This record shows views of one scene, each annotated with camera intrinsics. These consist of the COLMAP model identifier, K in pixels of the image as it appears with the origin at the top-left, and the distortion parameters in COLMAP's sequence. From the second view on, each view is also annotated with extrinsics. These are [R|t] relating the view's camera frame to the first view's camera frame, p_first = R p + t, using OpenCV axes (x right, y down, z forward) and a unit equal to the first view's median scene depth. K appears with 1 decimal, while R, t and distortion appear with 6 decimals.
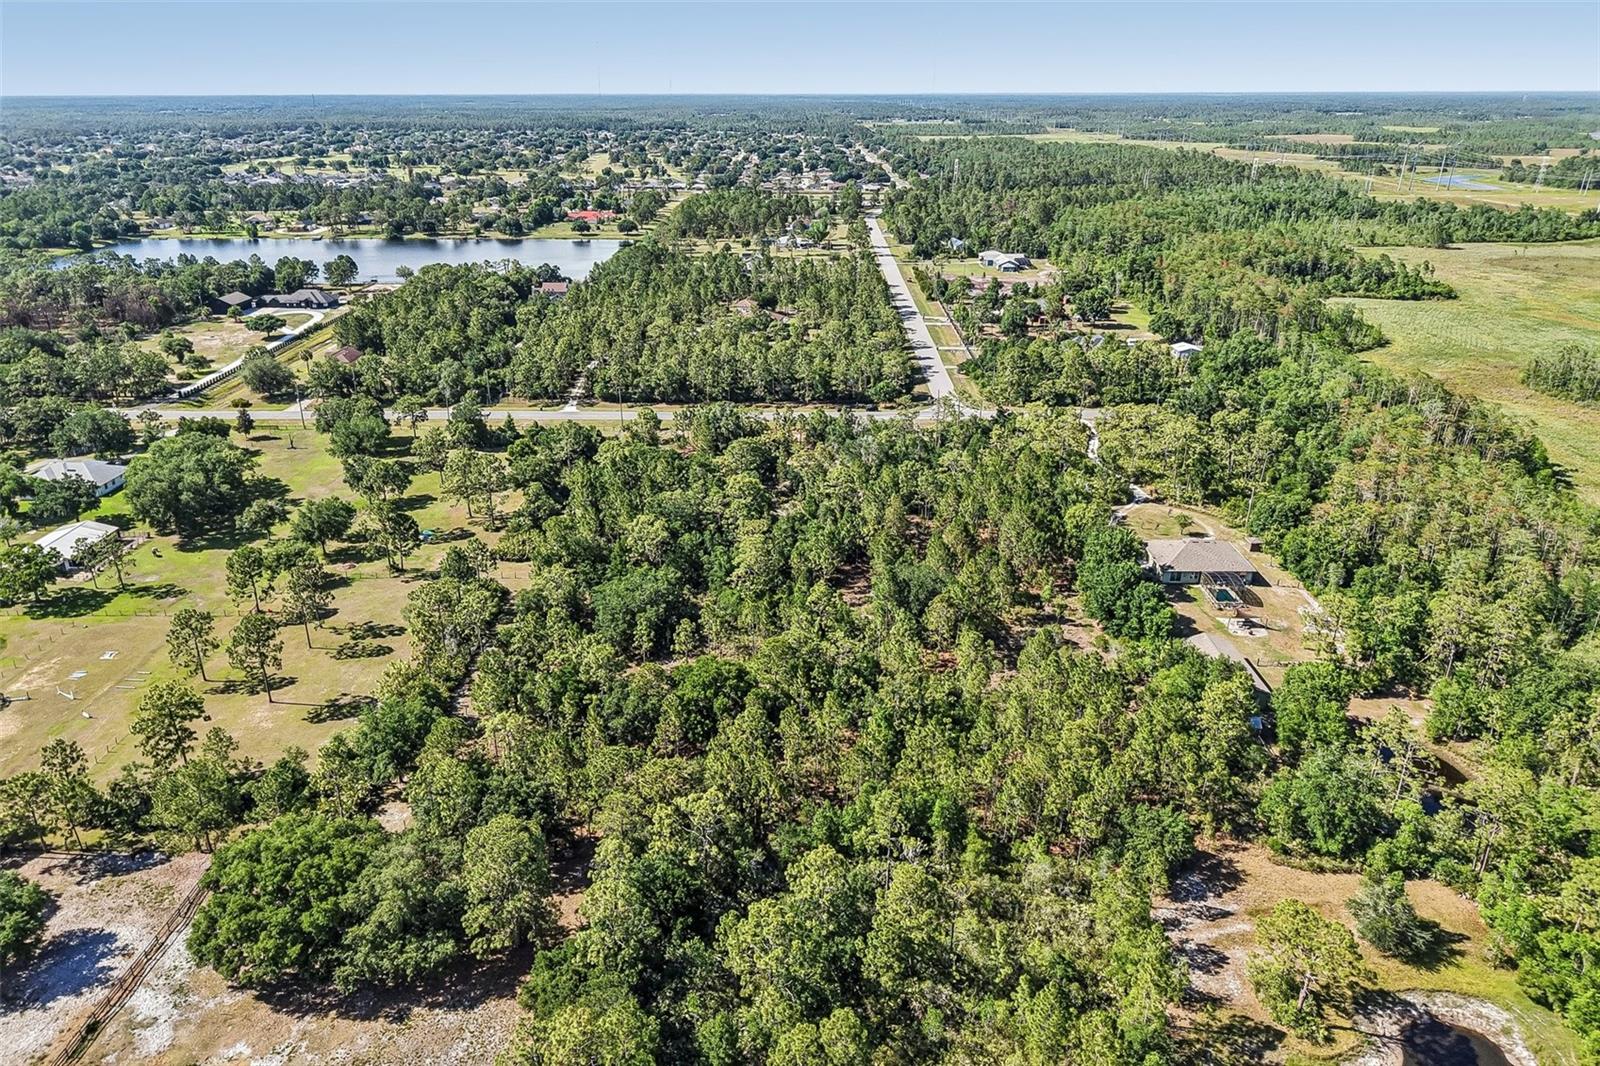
lens RADIAL K [[1083.8, 0, 794.3], [0, 1083.8, 525.7], [0, 0, 1]] dist [0.023440, -0.023949]
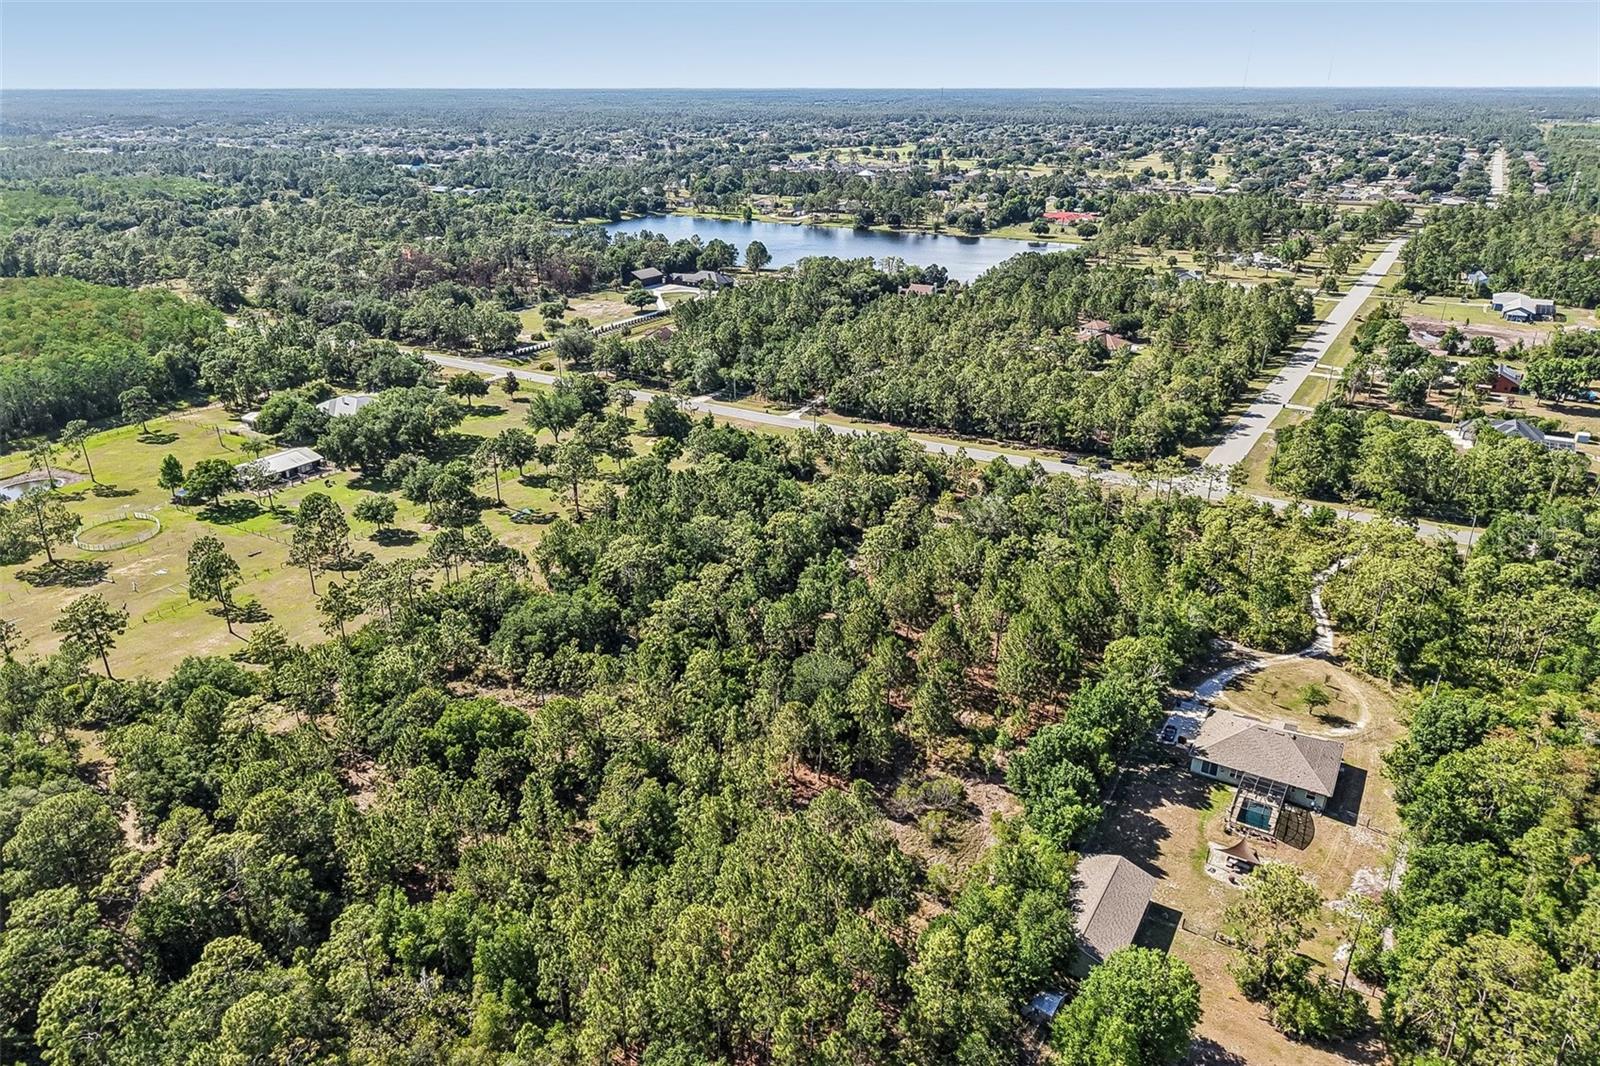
lens RADIAL K [[1083.8, 0, 804.2], [0, 1083.8, 545.9], [0, 0, 1]] dist [0.023440, -0.023949]
pose [[0.853177, 0.204001, -0.480077, 0.155356], [-0.193765, 0.978445, 0.071422, -0.033989], [0.484299, 0.032086, 0.874314, 0.085122]]
